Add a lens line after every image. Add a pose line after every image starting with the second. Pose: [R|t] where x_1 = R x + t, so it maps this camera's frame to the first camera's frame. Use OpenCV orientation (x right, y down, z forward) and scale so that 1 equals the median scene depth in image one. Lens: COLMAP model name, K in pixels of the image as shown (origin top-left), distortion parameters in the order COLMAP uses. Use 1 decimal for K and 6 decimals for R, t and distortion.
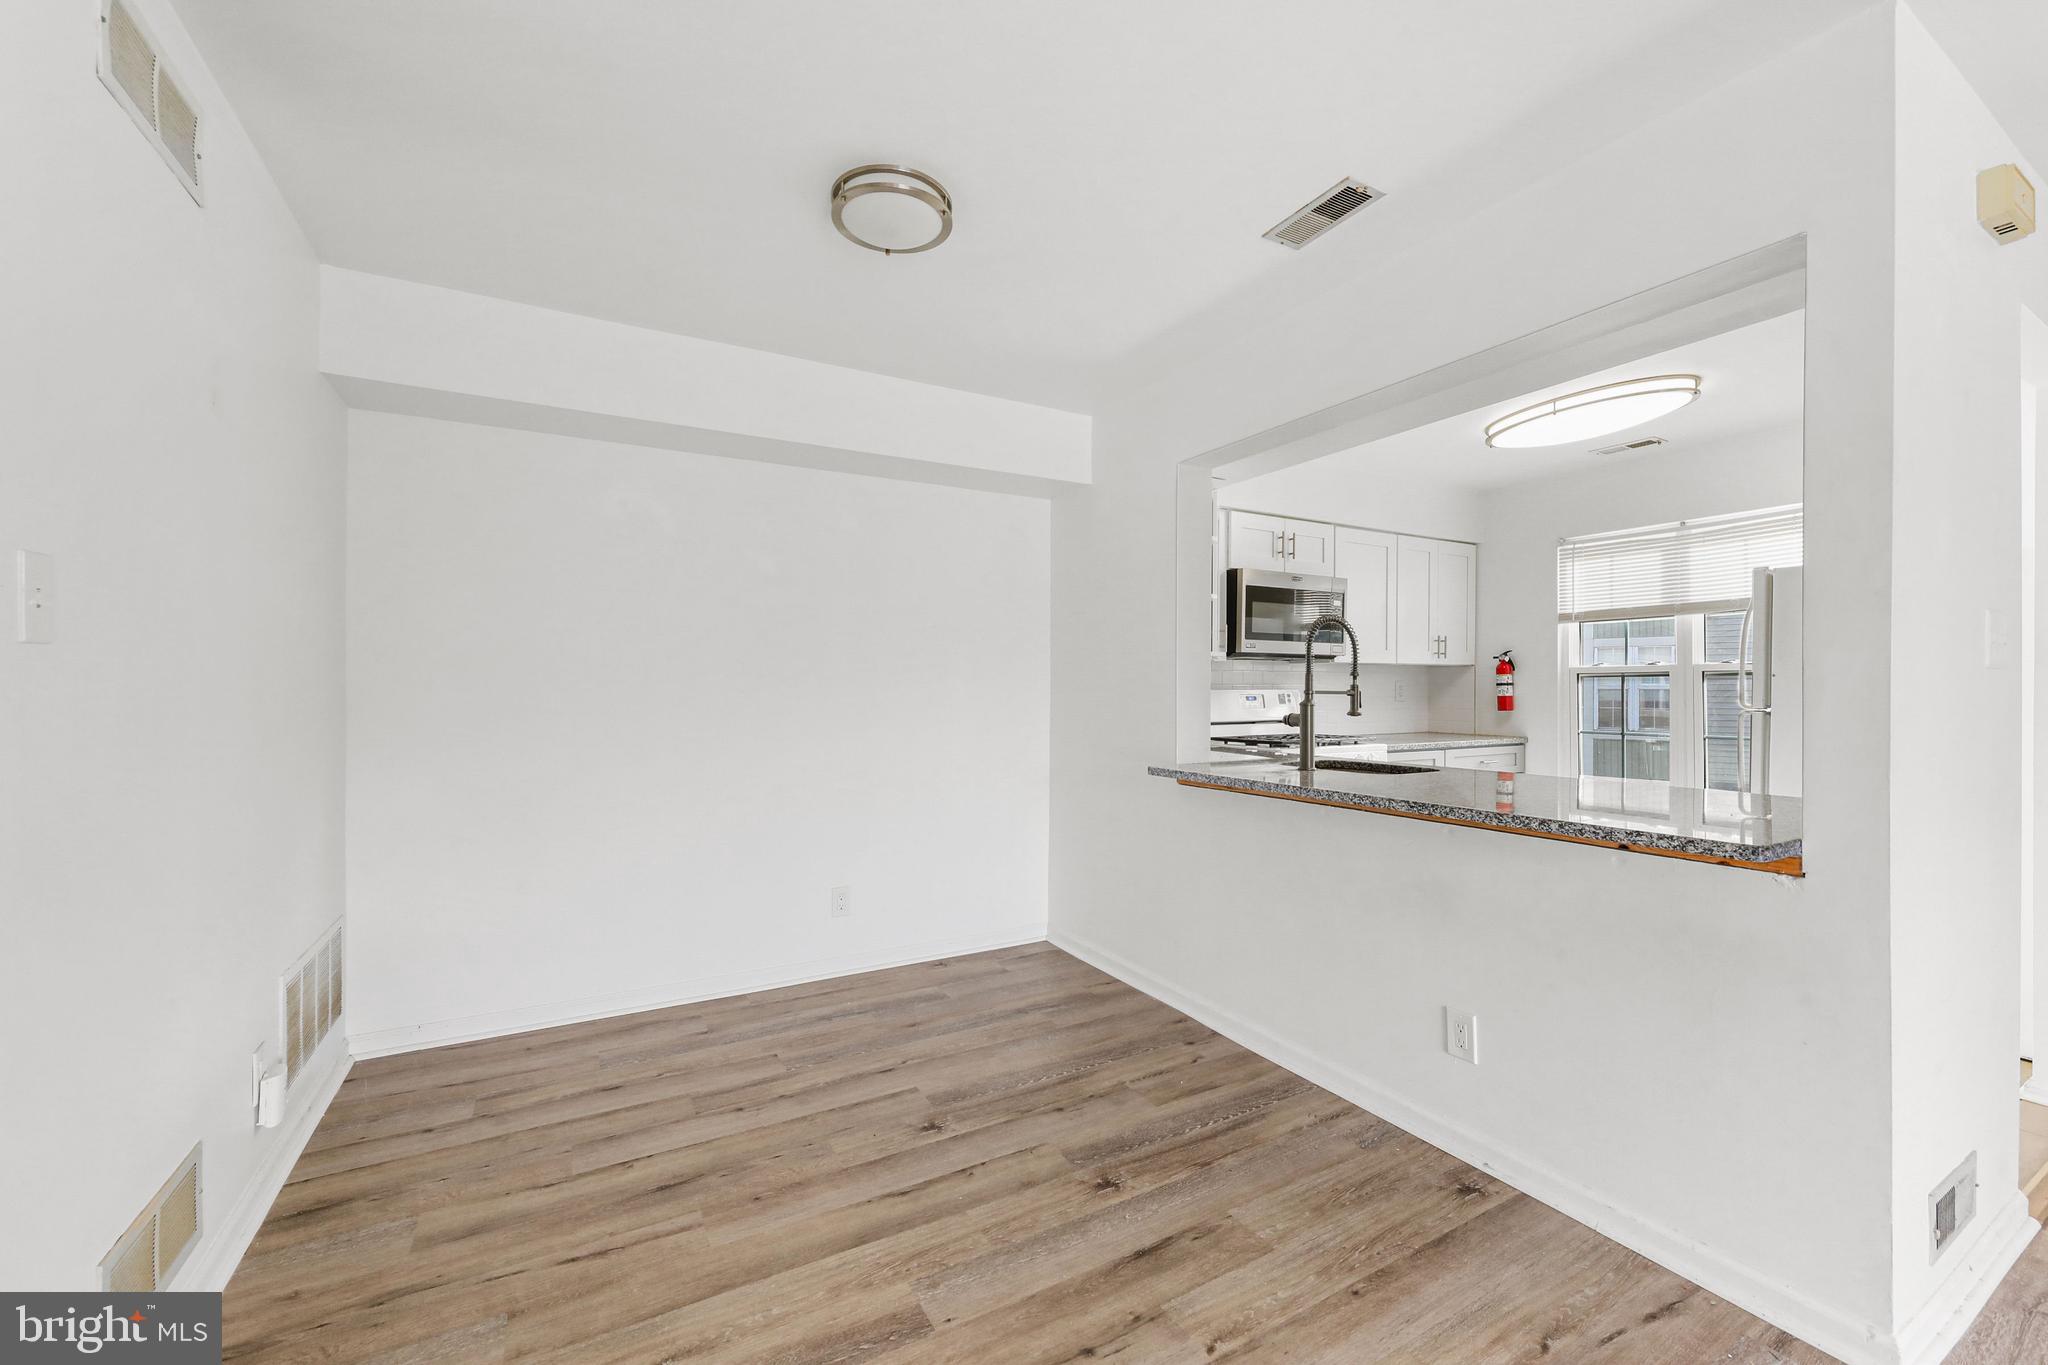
lens RADIAL K [[803.7, 0, 1020.0], [0, 803.7, 696.3], [0, 0, 1]] dist [0.000497, -0.000140]
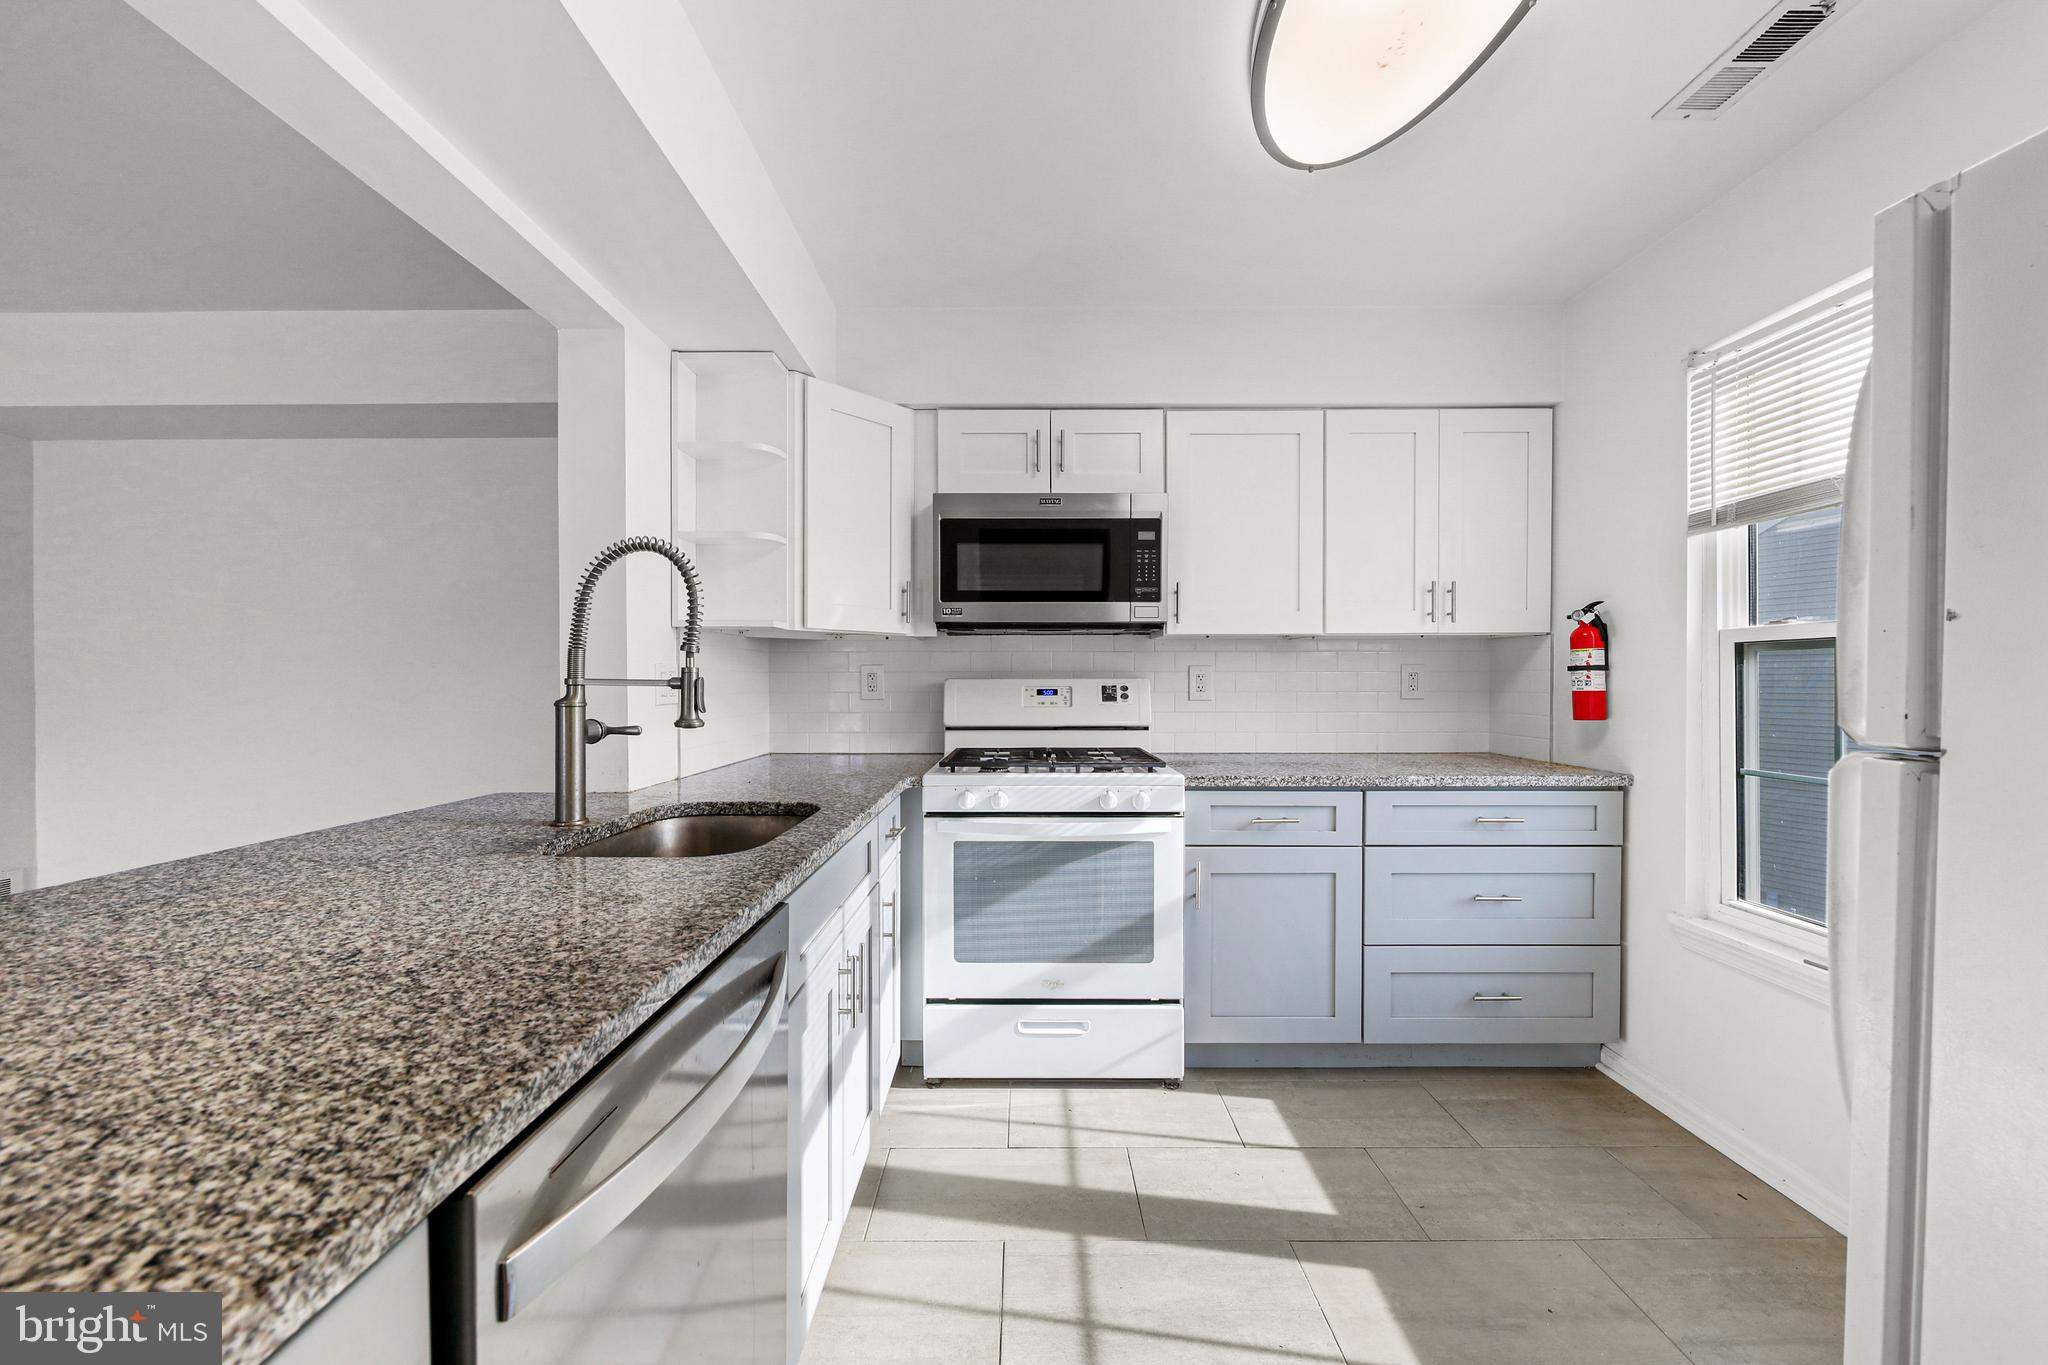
lens RADIAL K [[719.4, 0, 1033.3], [0, 719.4, 677.6], [0, 0, 1]] dist [0.001084, -0.000134]
pose [[0.880025, -0.002212, -0.474923, 0.550376], [-0.004159, 0.999915, -0.012363, -0.002092], [0.474910, 0.012855, 0.879940, 0.468825]]
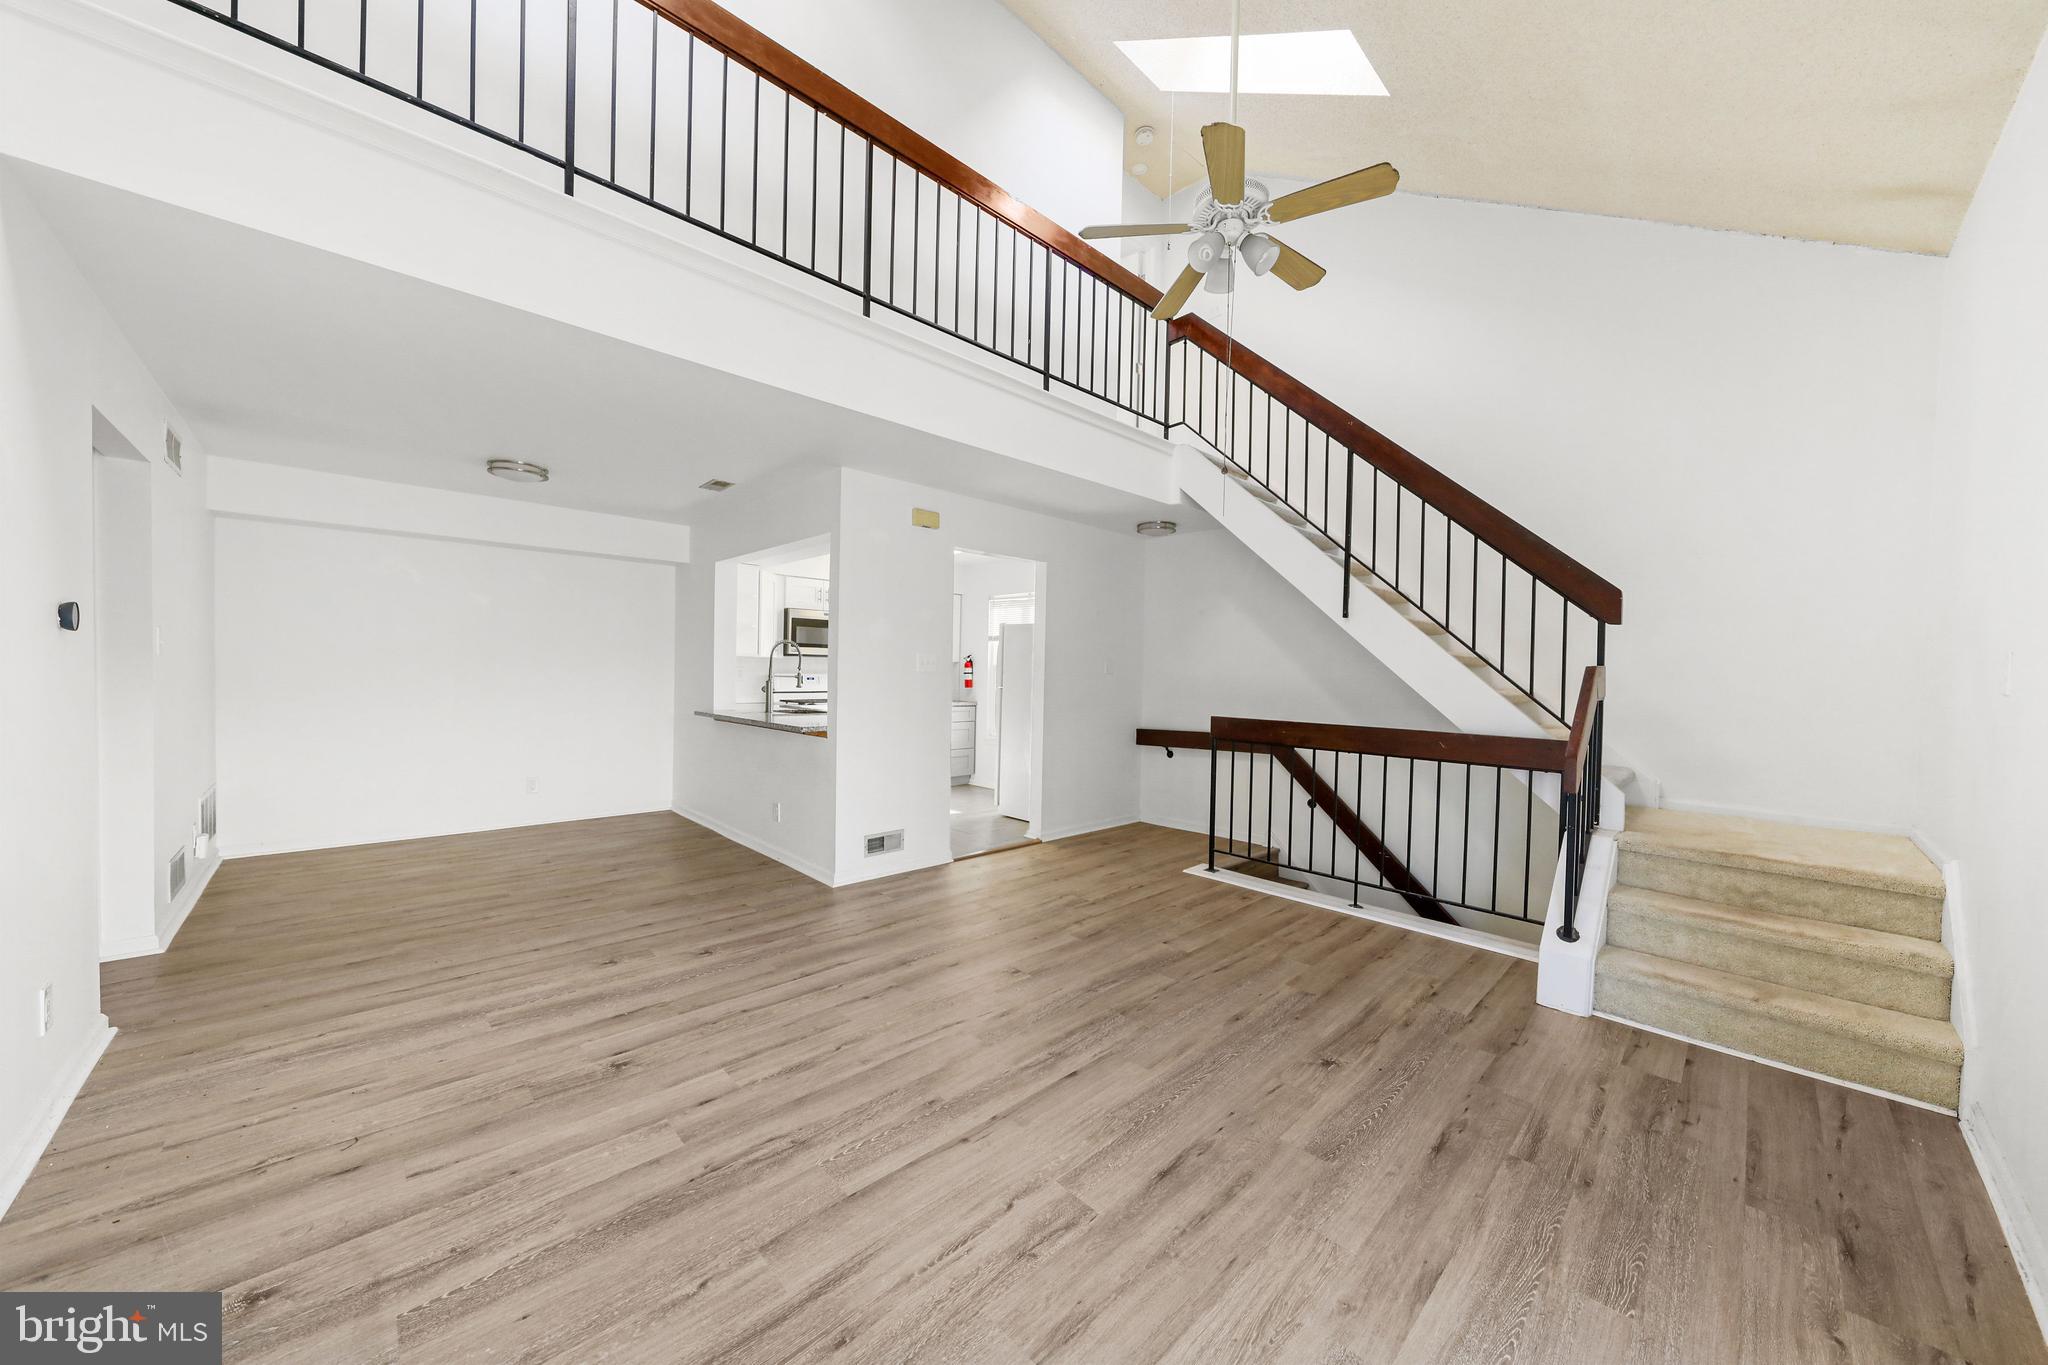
lens RADIAL K [[719.4, 0, 1029.2], [0, 719.4, 693.0], [0, 0, 1]] dist [0.001084, -0.000134]
pose [[0.969683, 0.012001, 0.244072, 0.365020], [-0.018069, 0.999580, 0.022637, -0.010419], [-0.243698, -0.026361, 0.969493, -0.668018]]
